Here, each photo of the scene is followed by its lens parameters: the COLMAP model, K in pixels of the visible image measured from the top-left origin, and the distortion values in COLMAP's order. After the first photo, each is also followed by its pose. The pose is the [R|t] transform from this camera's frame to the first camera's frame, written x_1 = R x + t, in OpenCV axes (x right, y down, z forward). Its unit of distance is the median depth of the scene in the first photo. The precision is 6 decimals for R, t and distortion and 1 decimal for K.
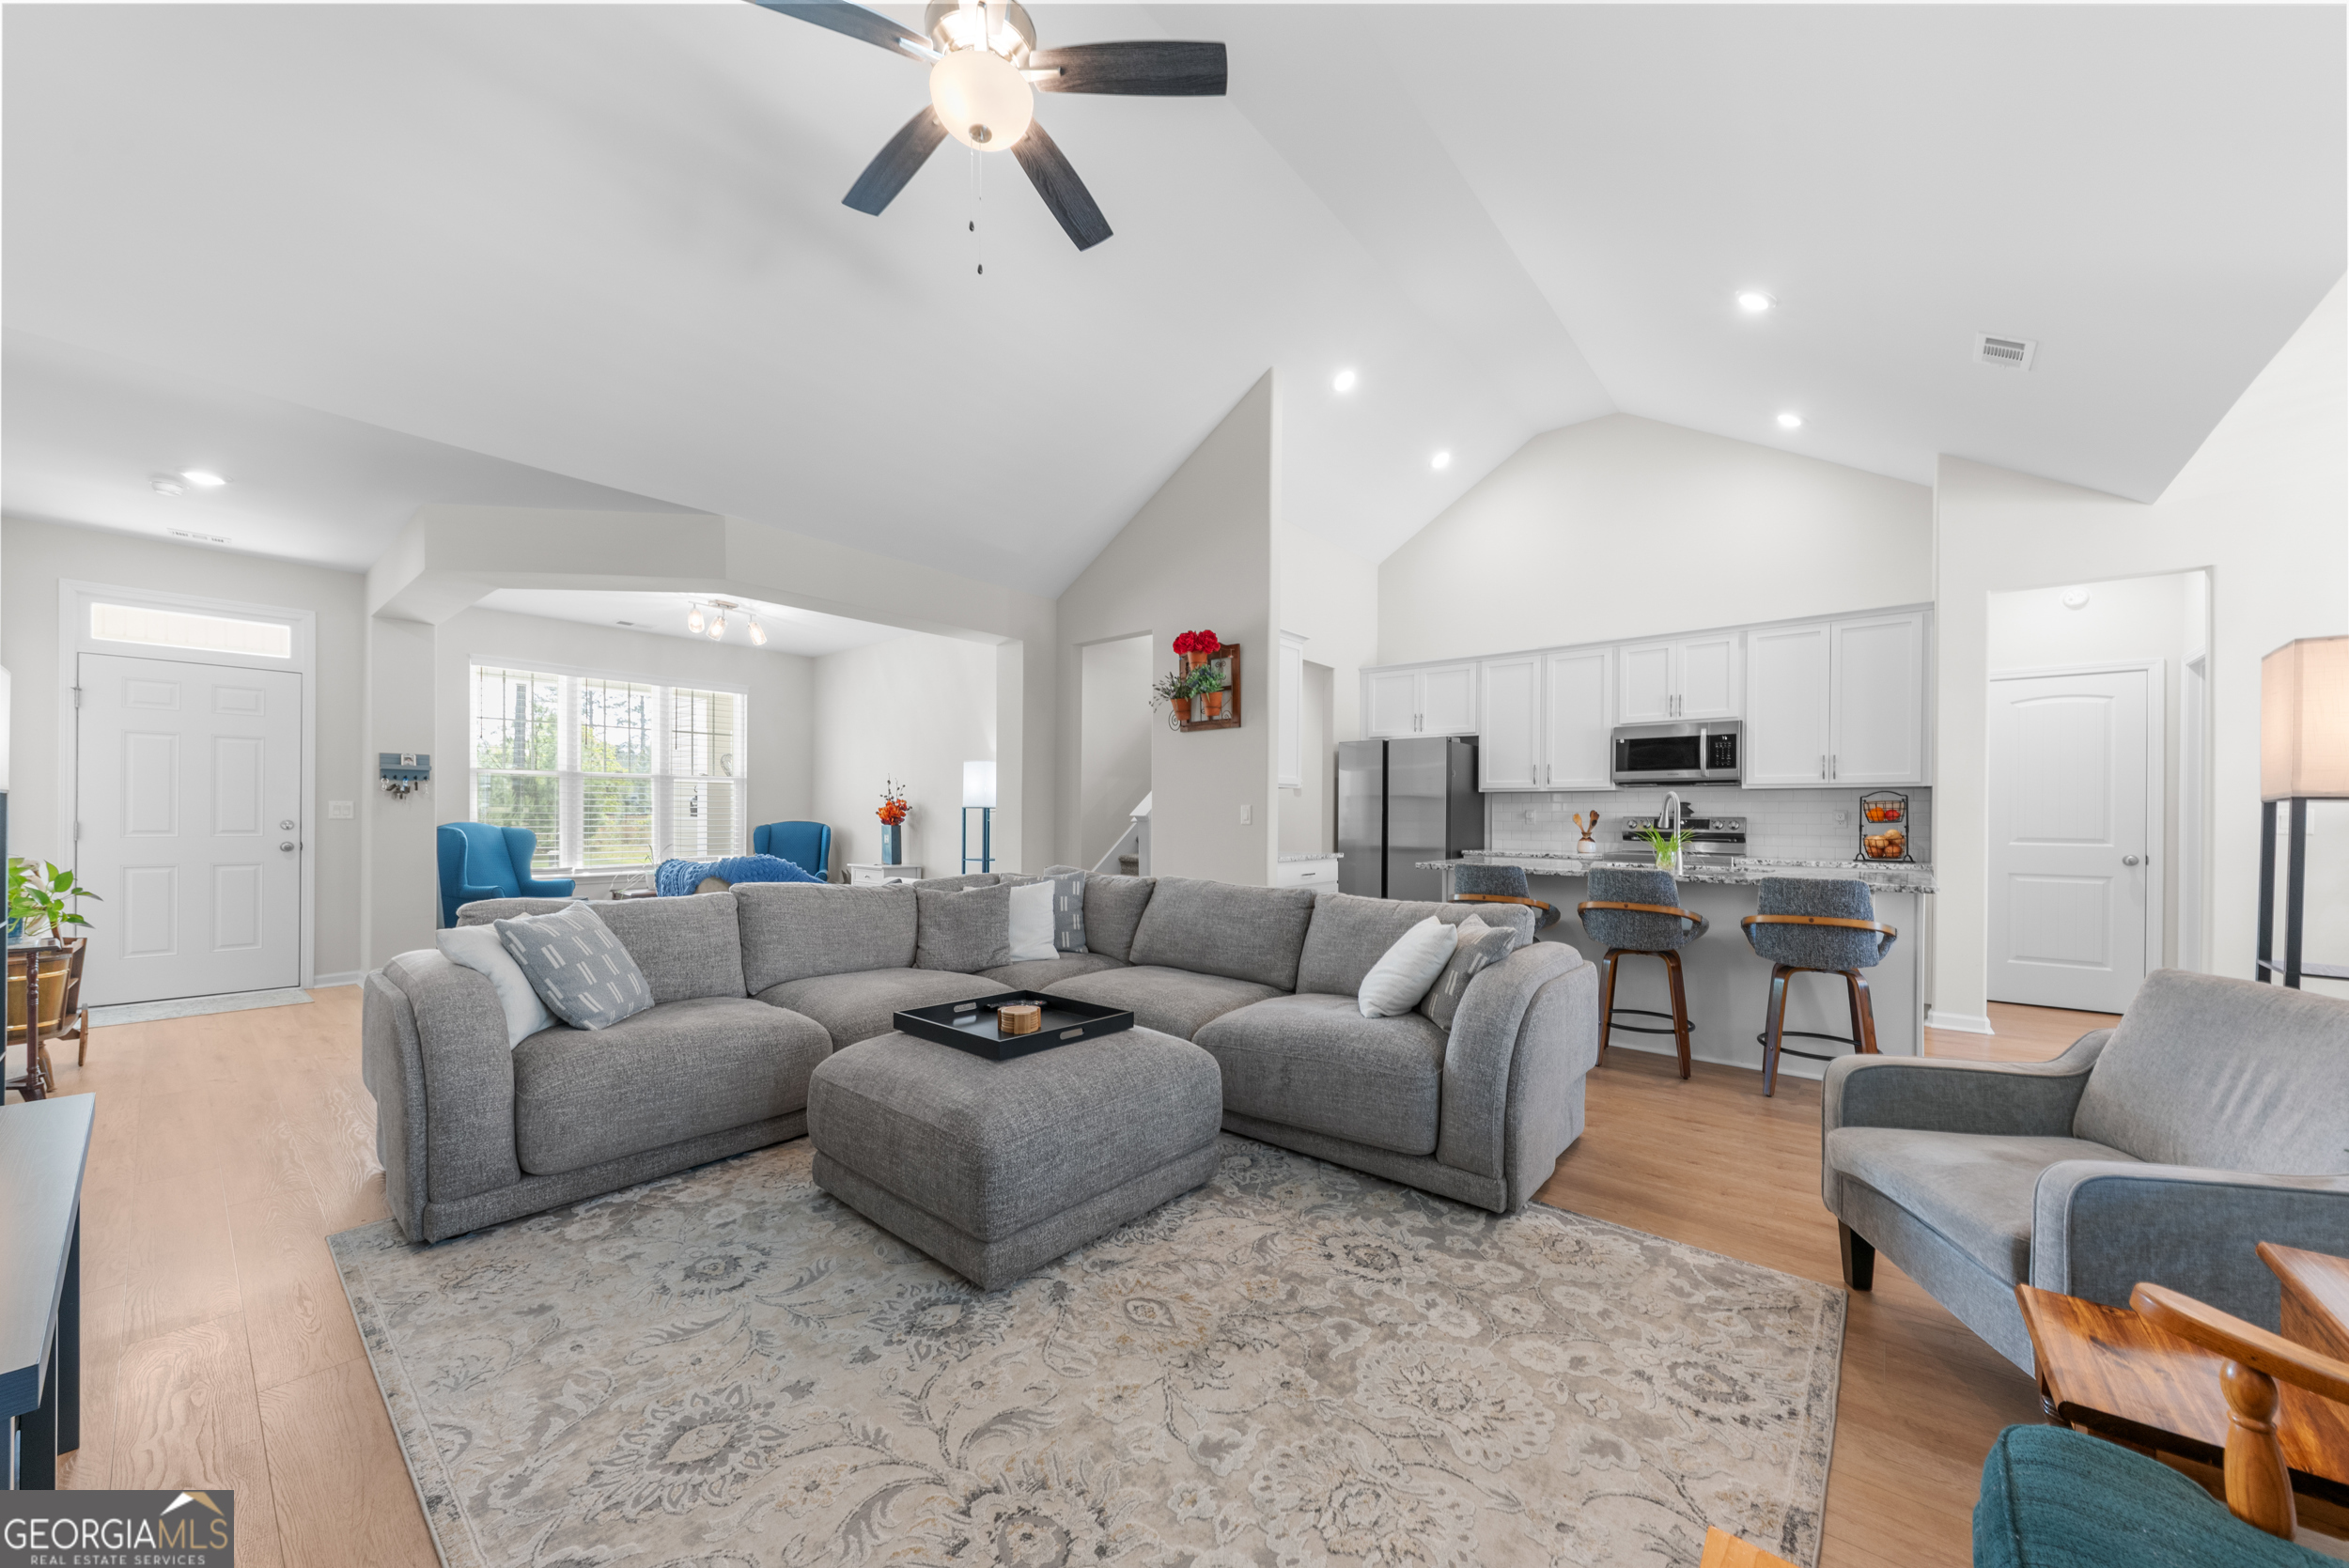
lens RADIAL K [[853.7, 0, 1148.4], [0, 853.7, 815.7], [0, 0, 1]] dist [0.007671, -0.006057]
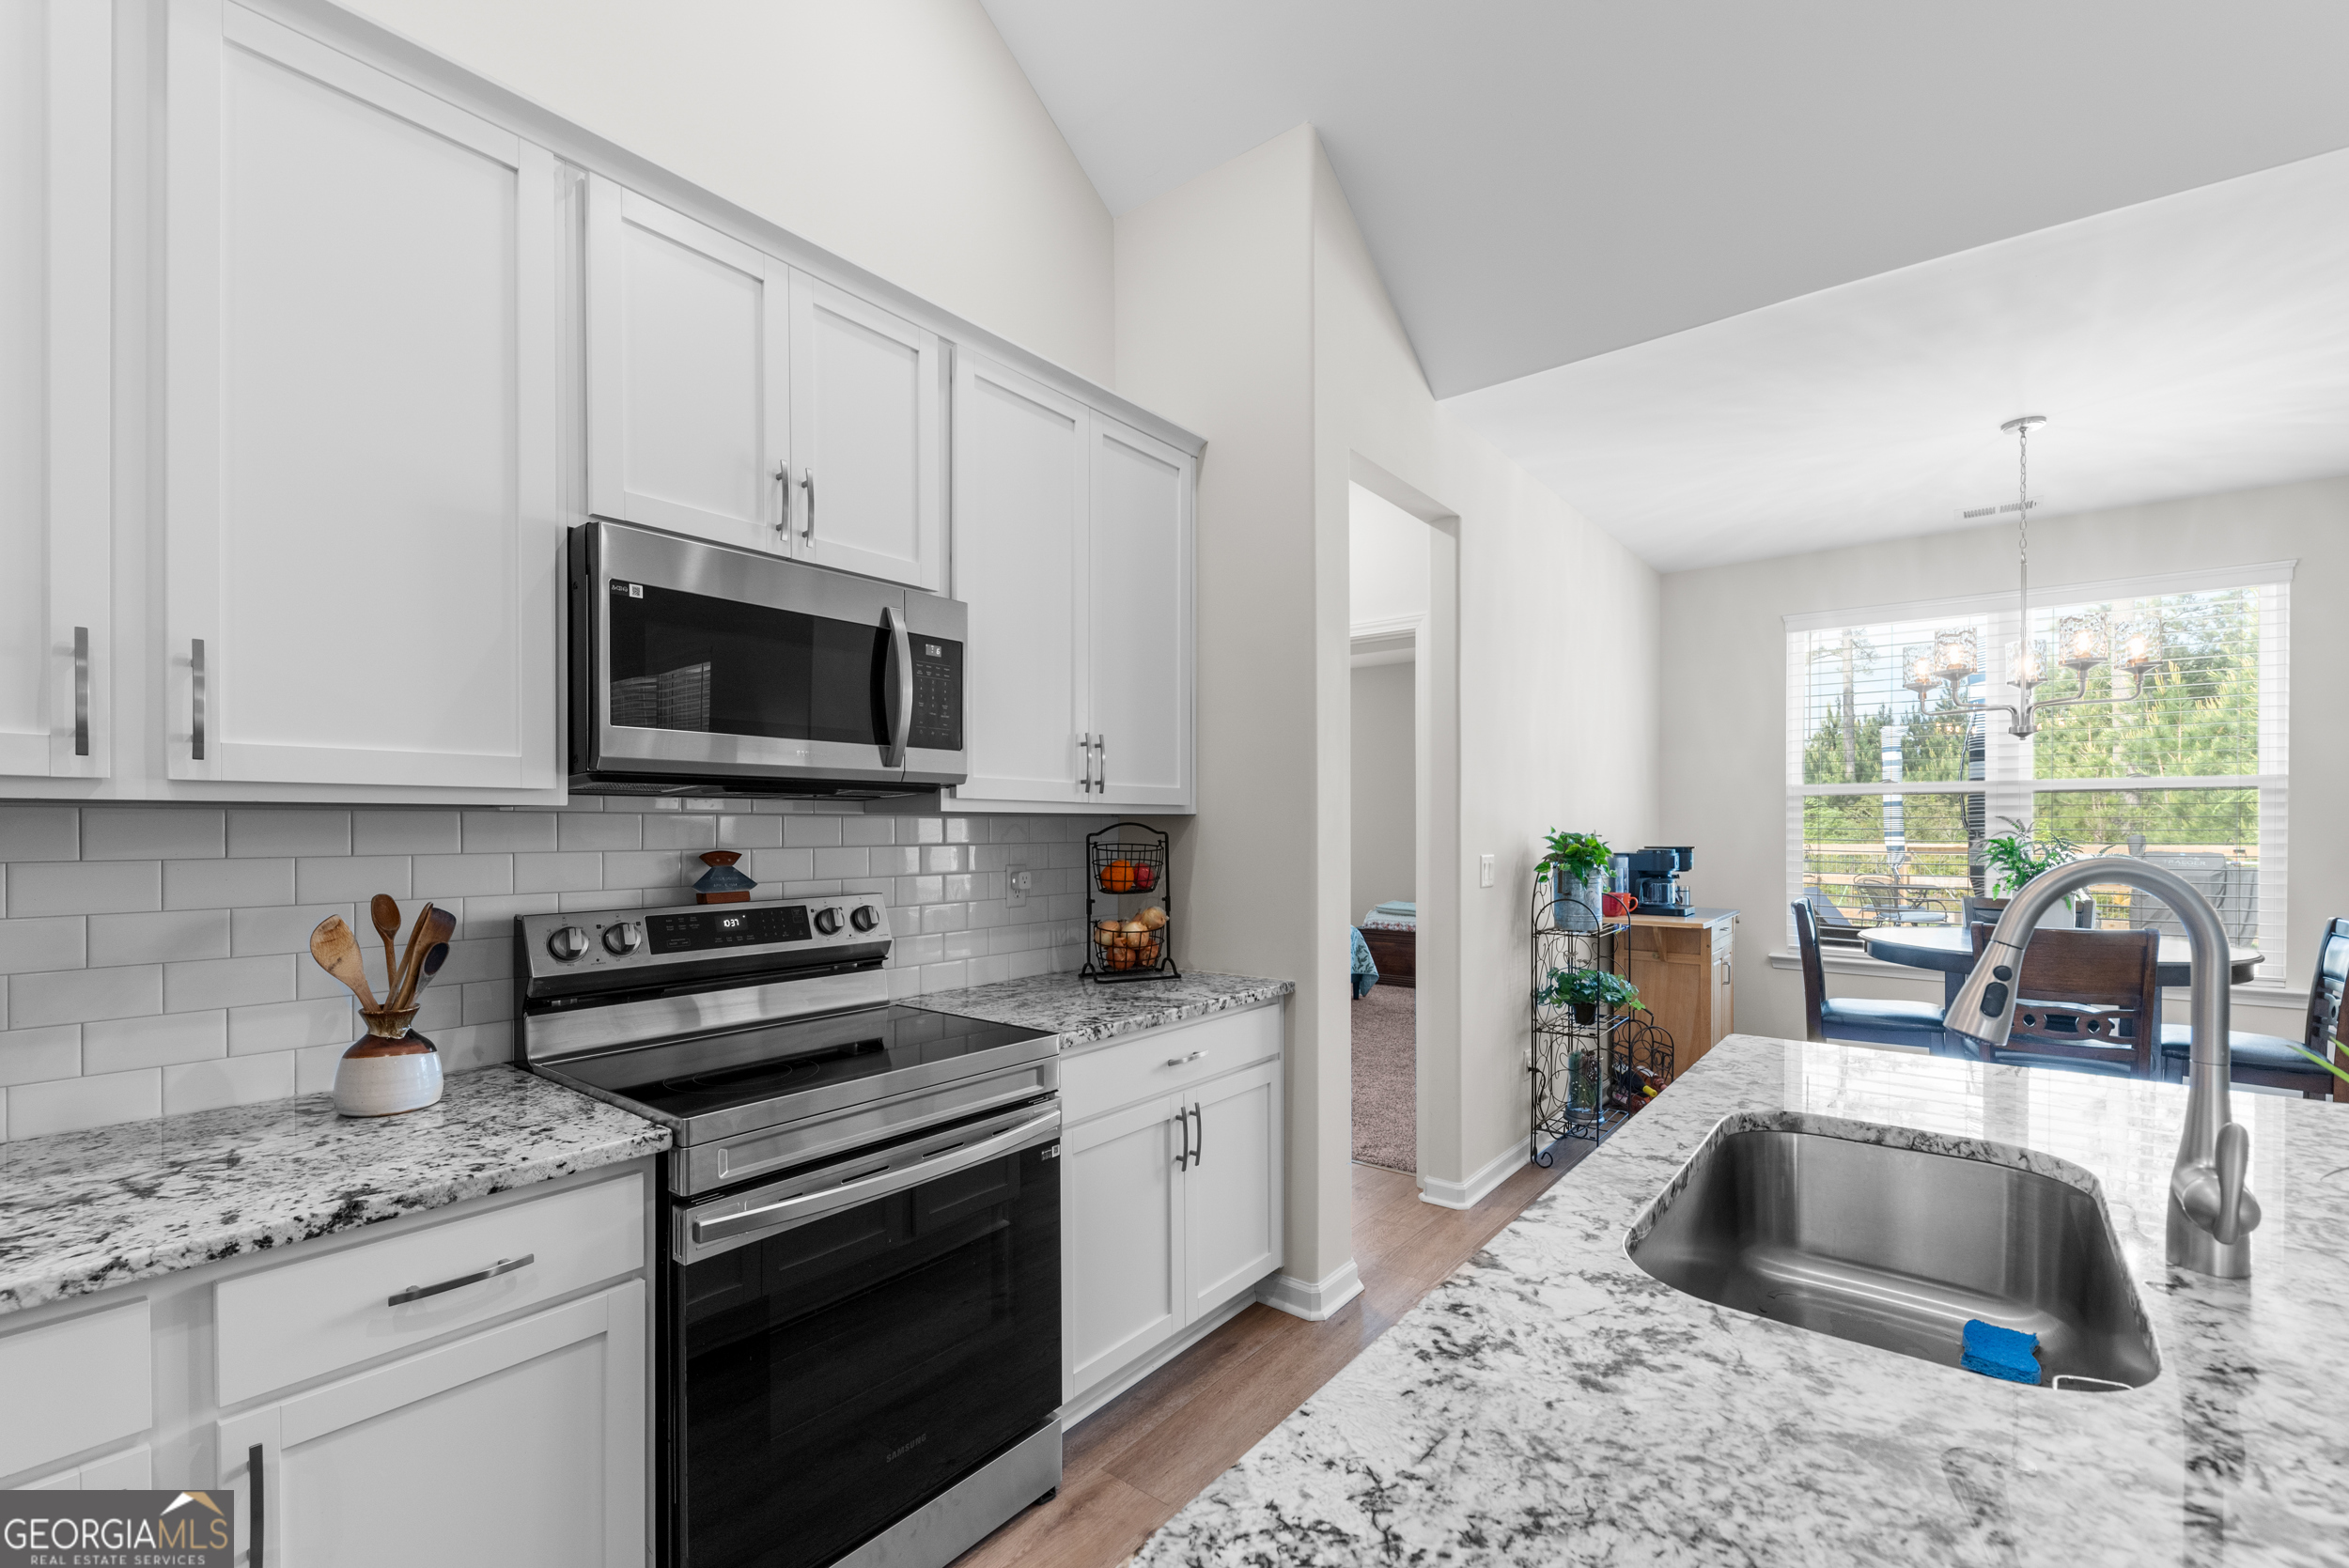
lens RADIAL K [[1002.8, 0, 1171.5], [0, 1002.8, 828.9], [0, 0, 1]] dist [0.000595, -0.000893]
pose [[-0.047394, -0.008113, 0.998843, 0.315048], [0.002755, 0.999962, 0.008253, -0.029096], [-0.998872, 0.003142, -0.047370, 0.976968]]
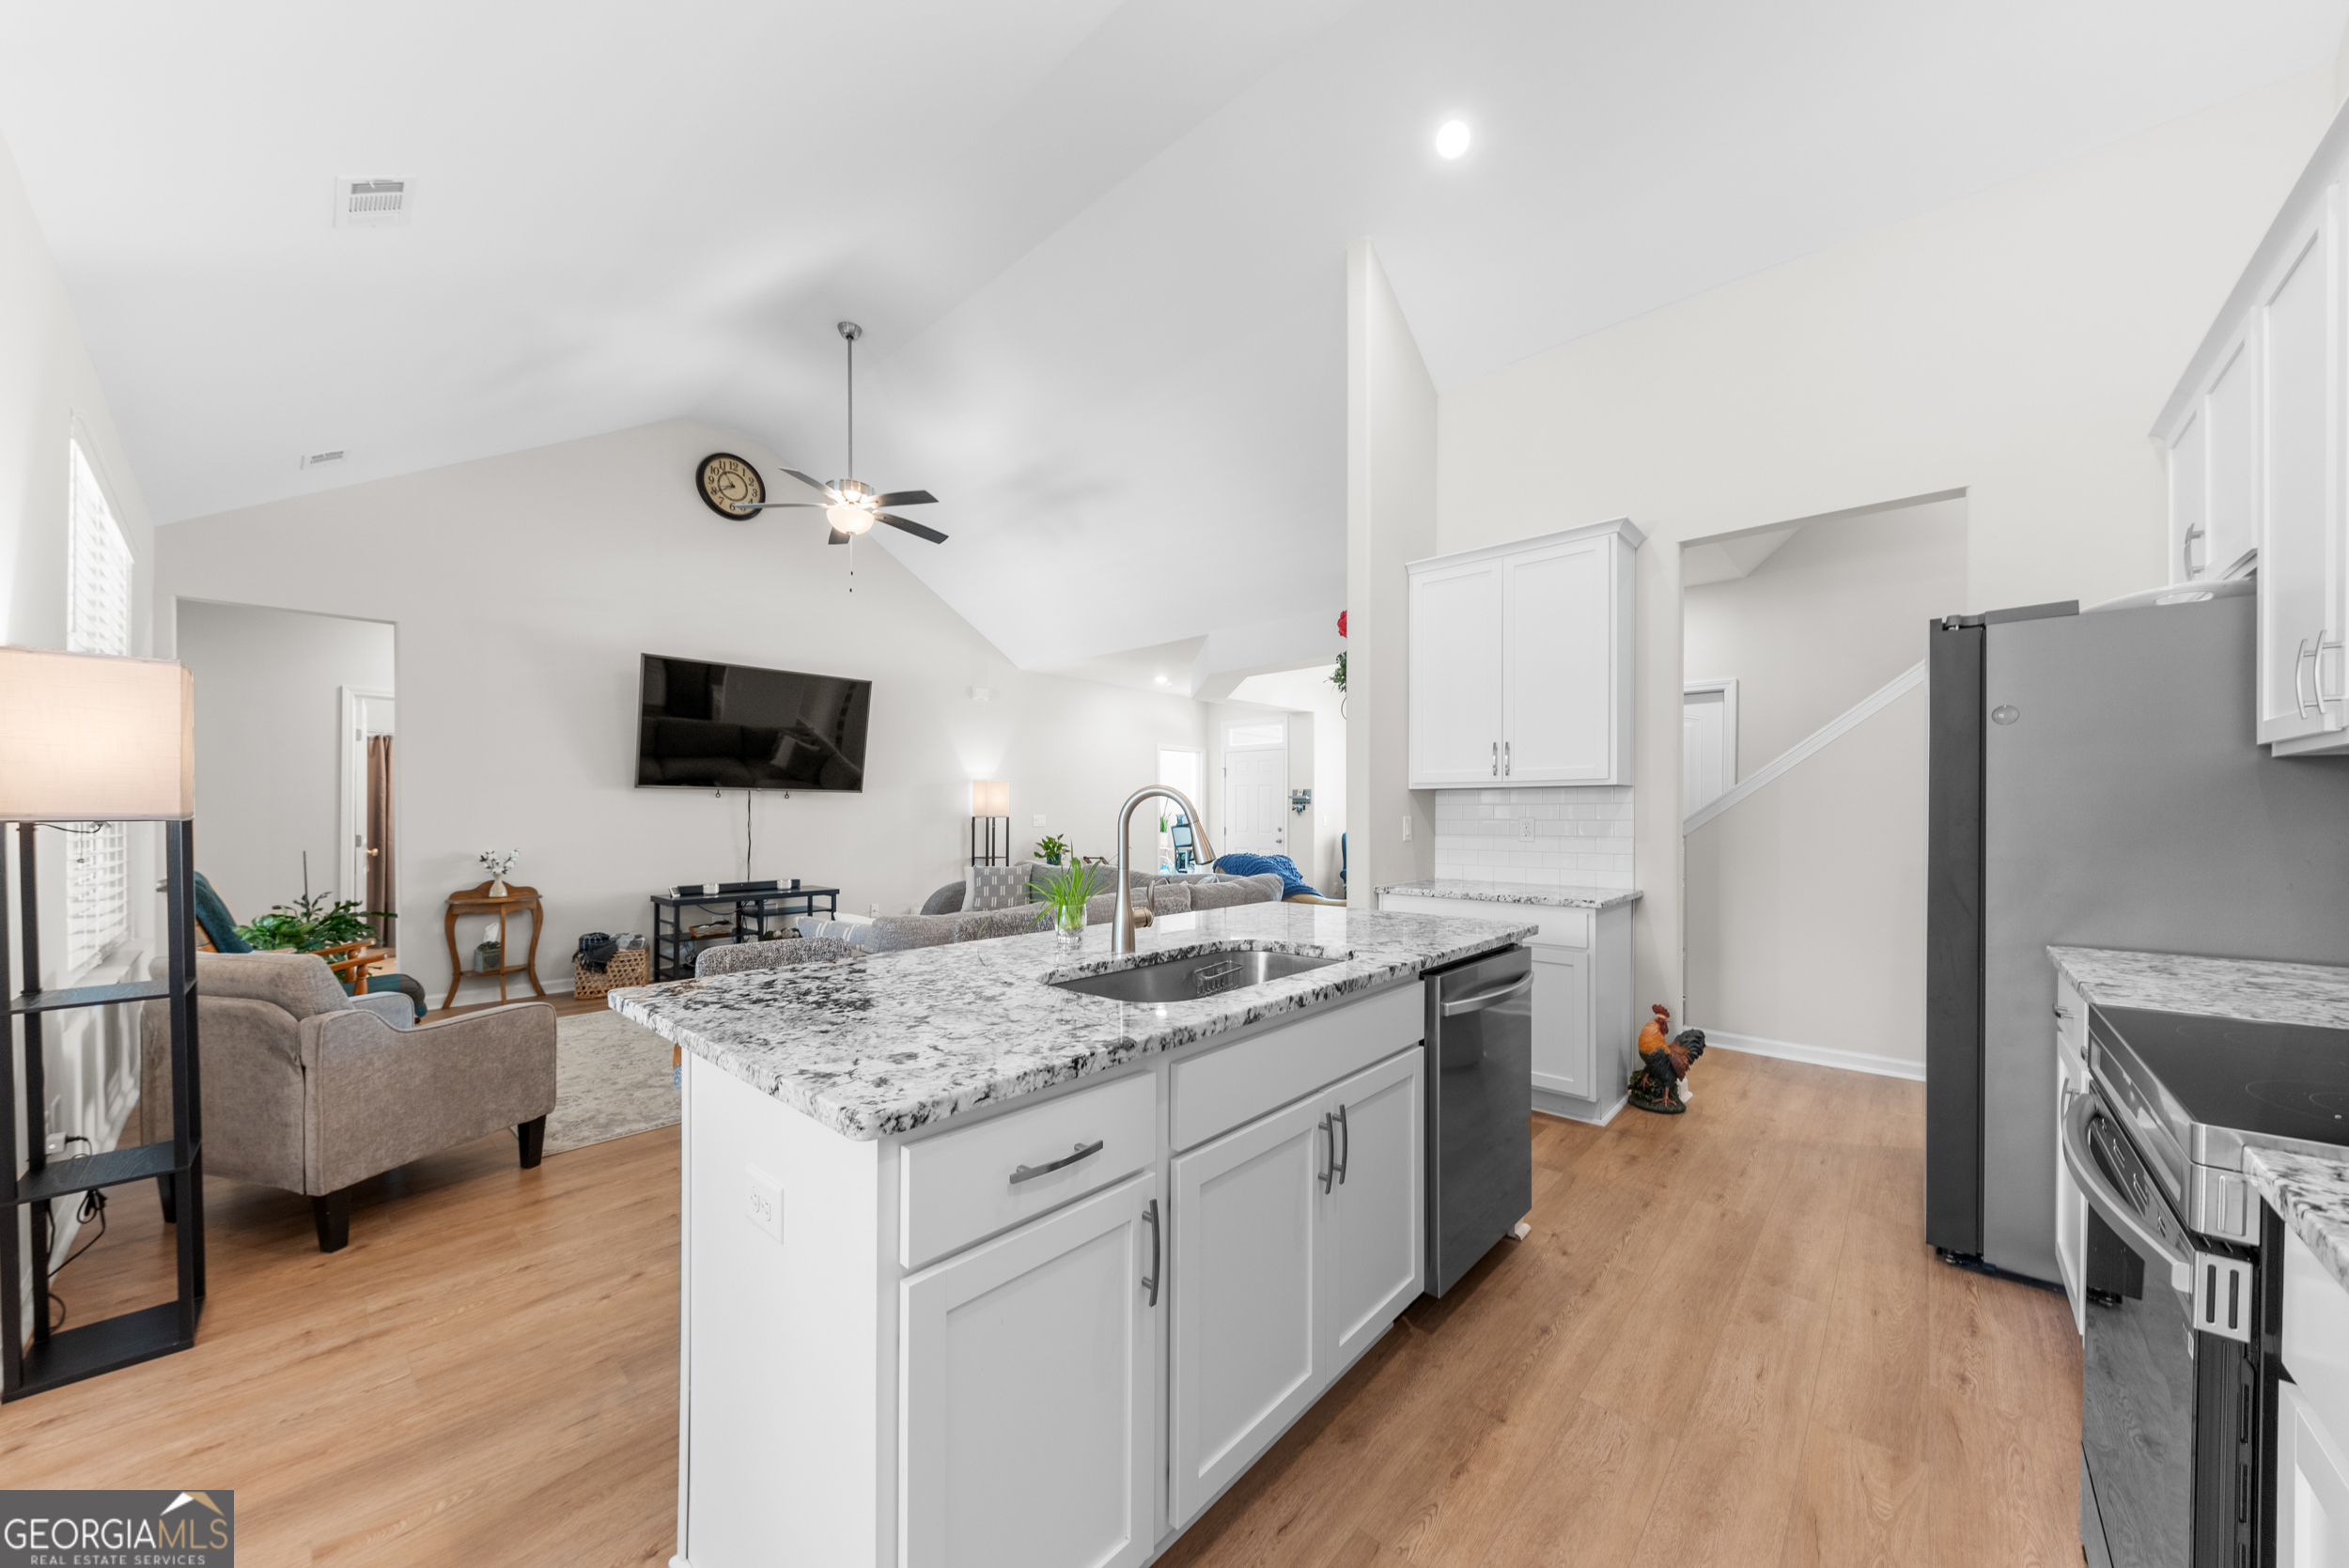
lens RADIAL K [[822.0, 0, 1165.7], [0, 822.0, 816.6], [0, 0, 1]] dist [0.006674, -0.000002]
pose [[-0.025881, -0.004575, -0.999655, 0.845900], [-0.005235, 0.999976, -0.004441, -0.007605], [0.999651, 0.005119, -0.025905, 0.812272]]
